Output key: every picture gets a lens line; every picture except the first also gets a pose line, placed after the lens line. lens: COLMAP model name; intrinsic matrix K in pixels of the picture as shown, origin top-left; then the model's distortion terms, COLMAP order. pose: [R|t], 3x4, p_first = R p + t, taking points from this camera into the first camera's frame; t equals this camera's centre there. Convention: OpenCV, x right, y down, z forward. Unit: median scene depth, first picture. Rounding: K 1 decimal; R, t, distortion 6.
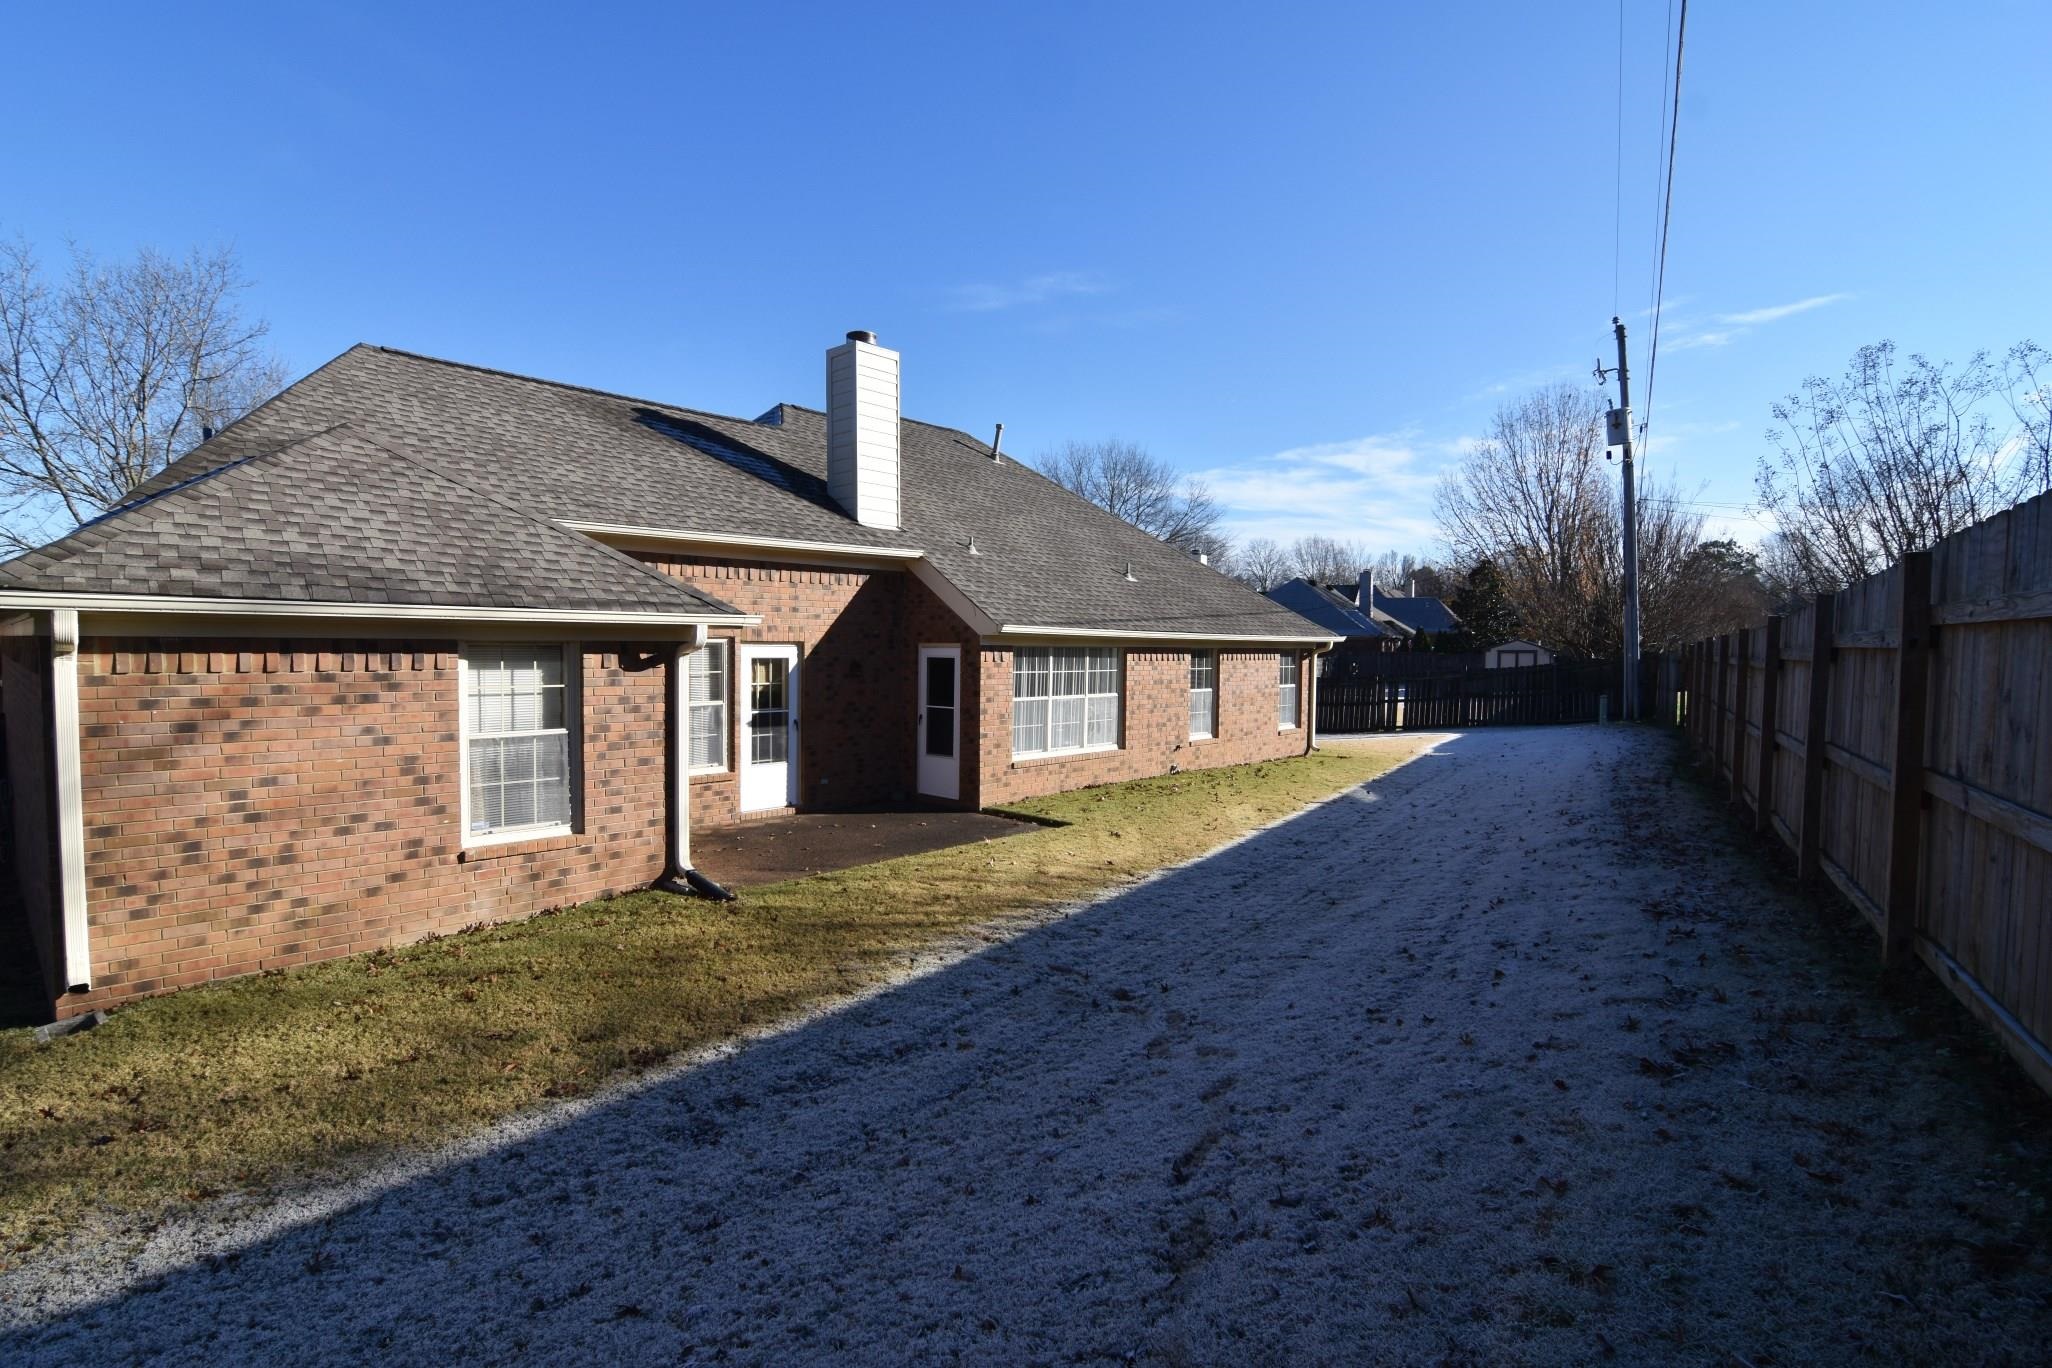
lens RADIAL K [[984.8, 0, 1021.6], [0, 984.8, 689.0], [0, 0, 1]] dist [-0.004724, -0.011138]
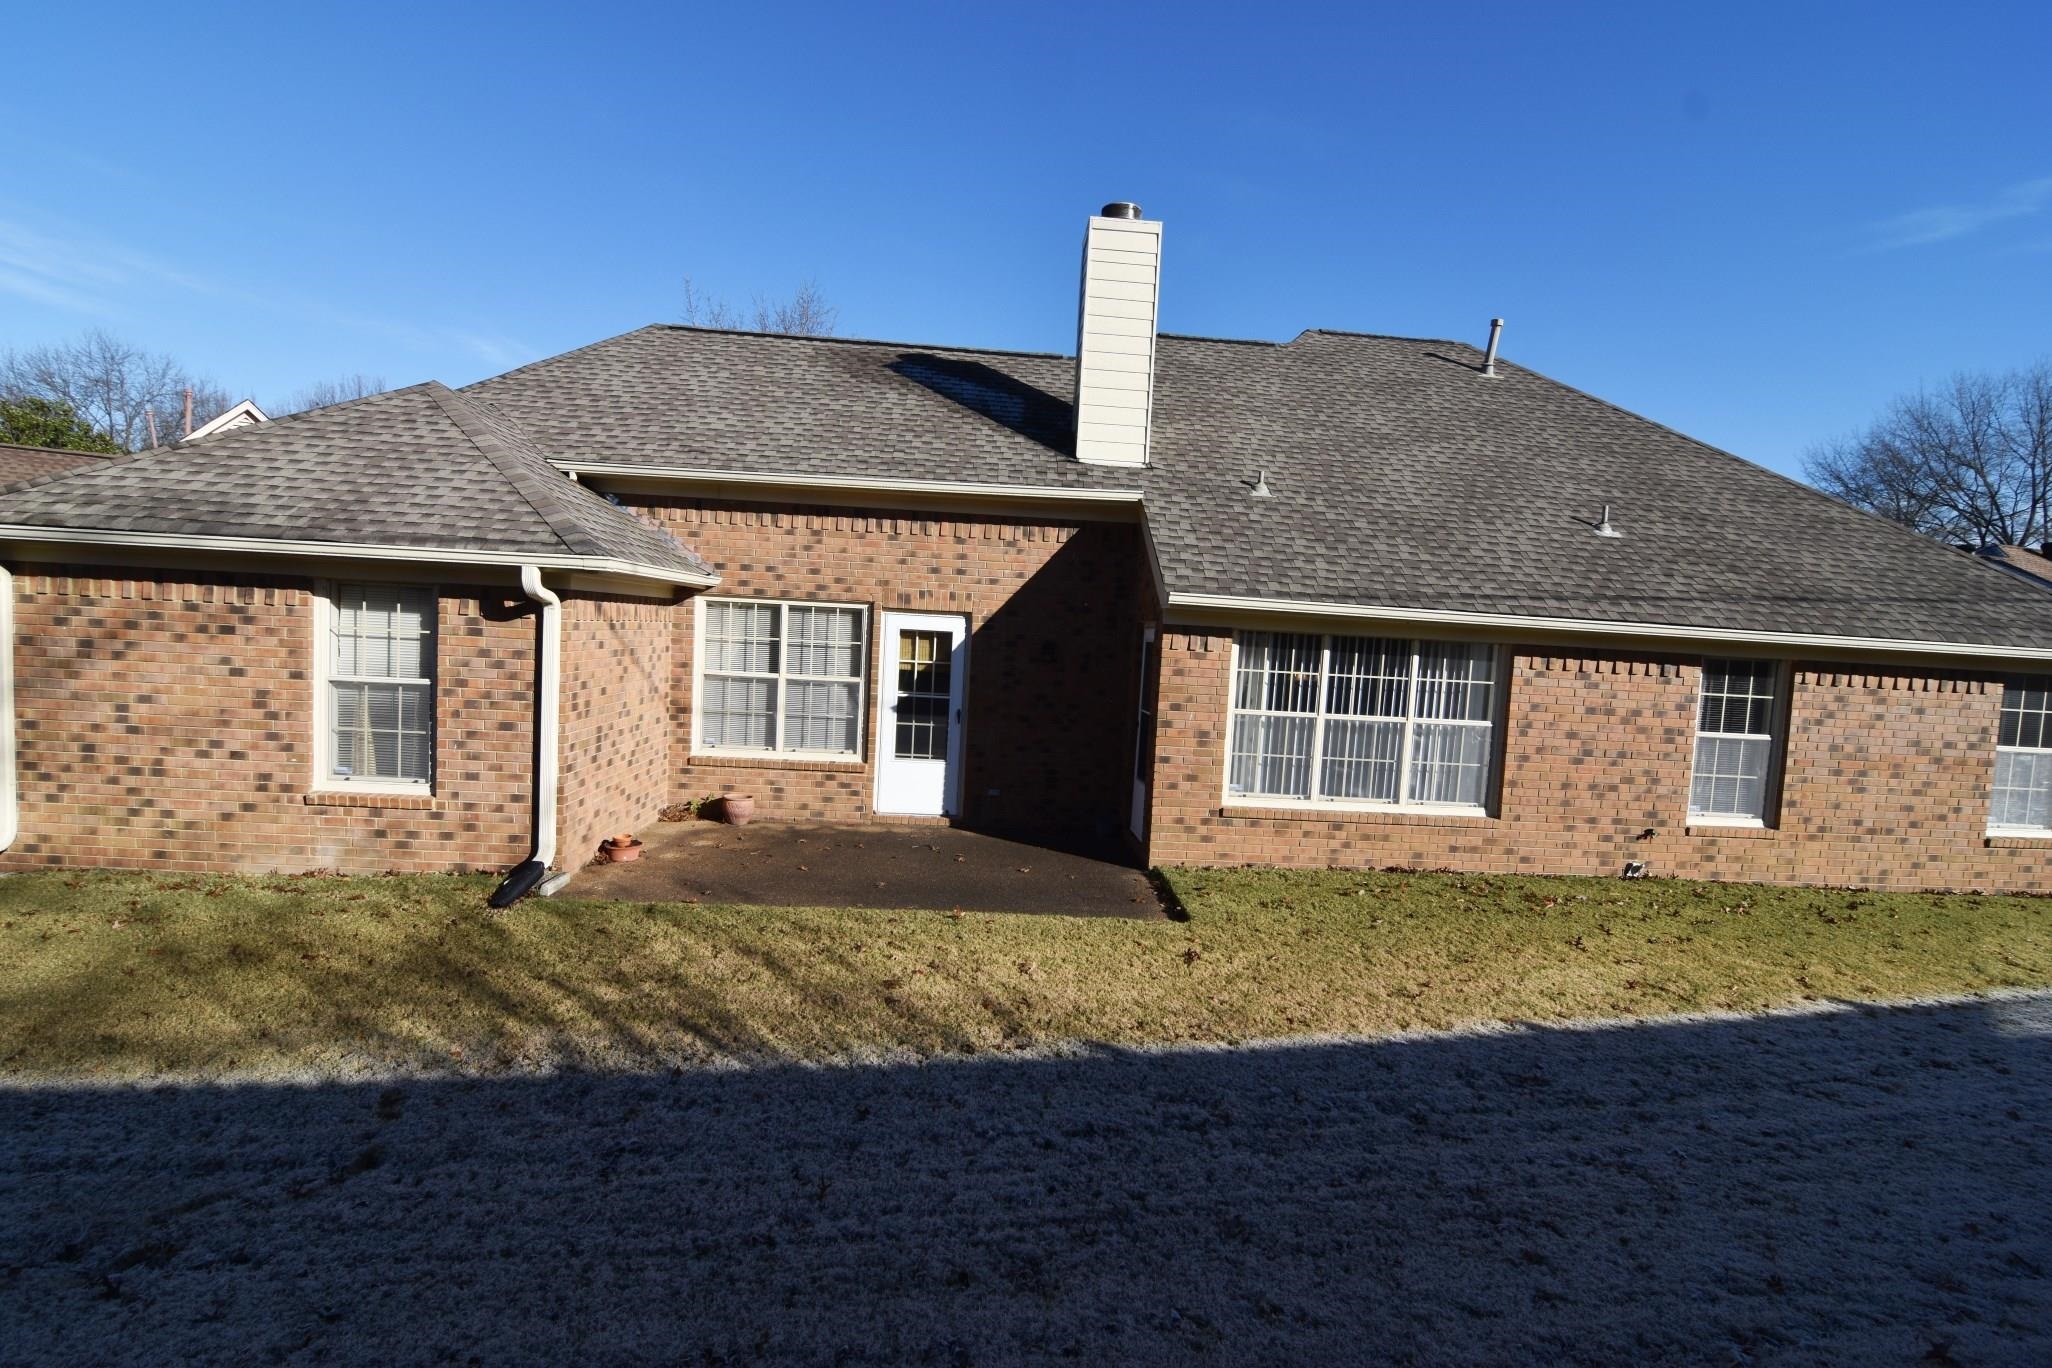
lens RADIAL K [[984.8, 0, 1026.8], [0, 984.8, 687.9], [0, 0, 1]] dist [-0.004724, -0.011138]
pose [[0.722491, 0.074931, -0.687308, 0.544469], [-0.077736, 0.996610, 0.026936, -0.018897], [0.686996, 0.033968, 0.725867, 0.694729]]
